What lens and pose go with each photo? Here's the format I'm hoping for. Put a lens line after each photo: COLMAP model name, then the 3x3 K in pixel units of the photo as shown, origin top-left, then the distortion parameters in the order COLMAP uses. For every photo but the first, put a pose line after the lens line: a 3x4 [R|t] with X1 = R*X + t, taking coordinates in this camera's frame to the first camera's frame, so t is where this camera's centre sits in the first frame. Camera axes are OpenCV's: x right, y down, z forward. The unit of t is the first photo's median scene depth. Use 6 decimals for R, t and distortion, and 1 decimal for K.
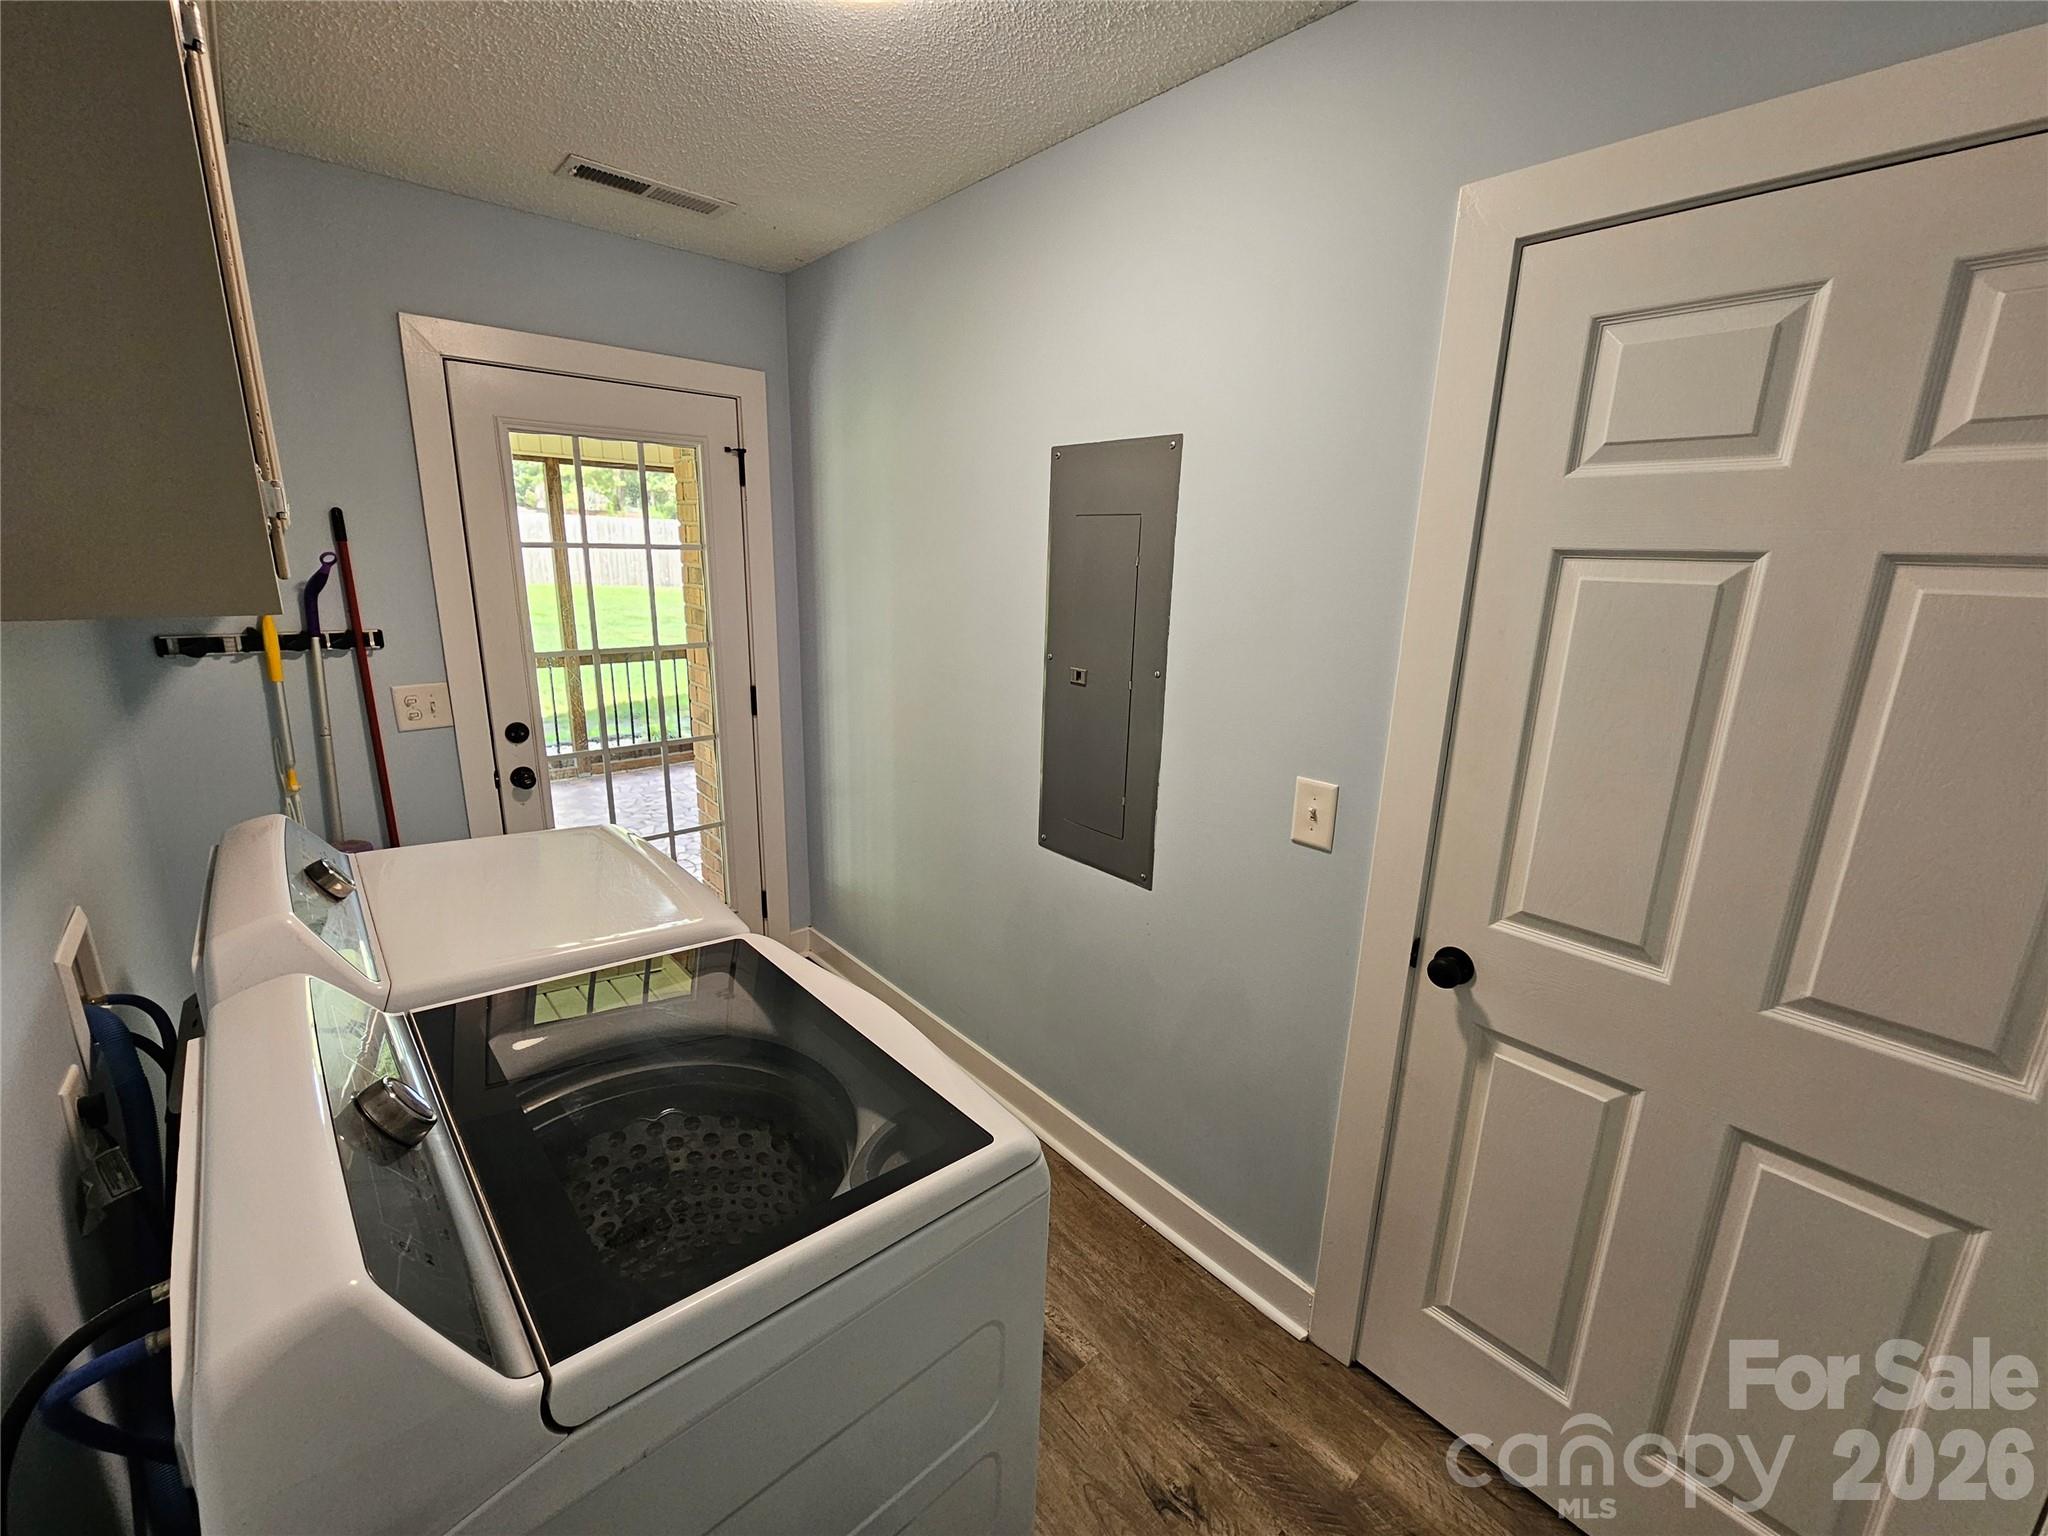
lens RADIAL K [[848.4, 0, 1018.5], [0, 848.4, 768.2], [0, 0, 1]] dist [0.000916, -0.000027]
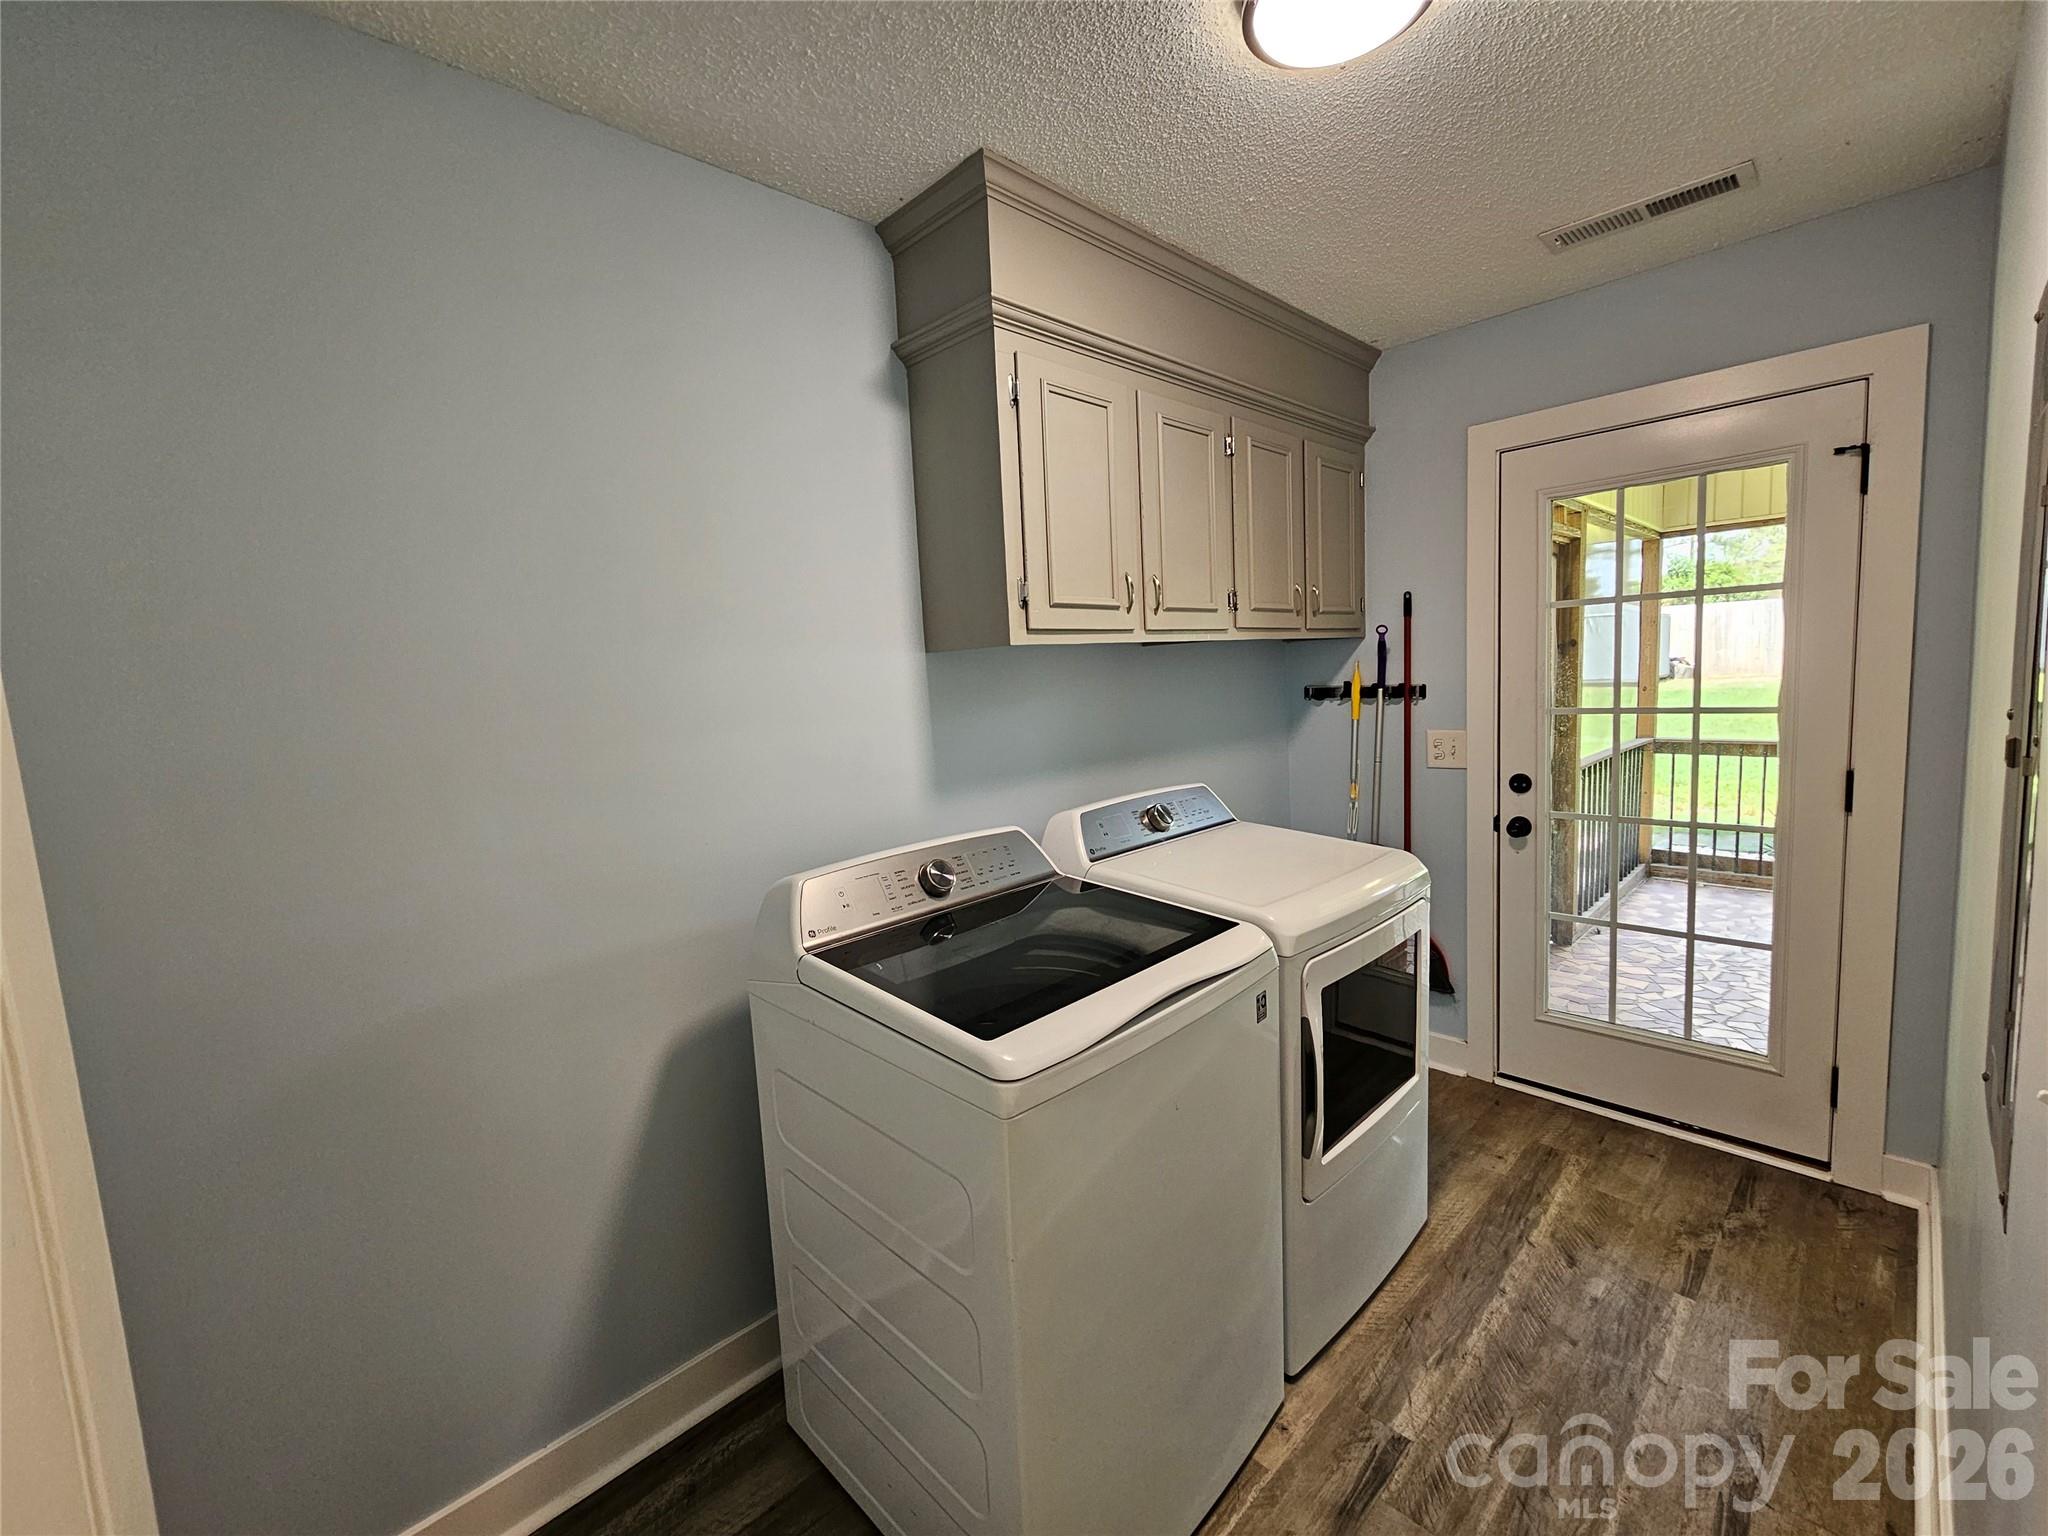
lens RADIAL K [[848.4, 0, 1021.2], [0, 848.4, 759.7], [0, 0, 1]] dist [0.000916, -0.000027]
pose [[0.055879, 0.078271, -0.995365, 0.460332], [-0.201711, 0.977251, 0.065522, -0.017141], [0.977850, 0.197115, 0.070396, 0.358900]]
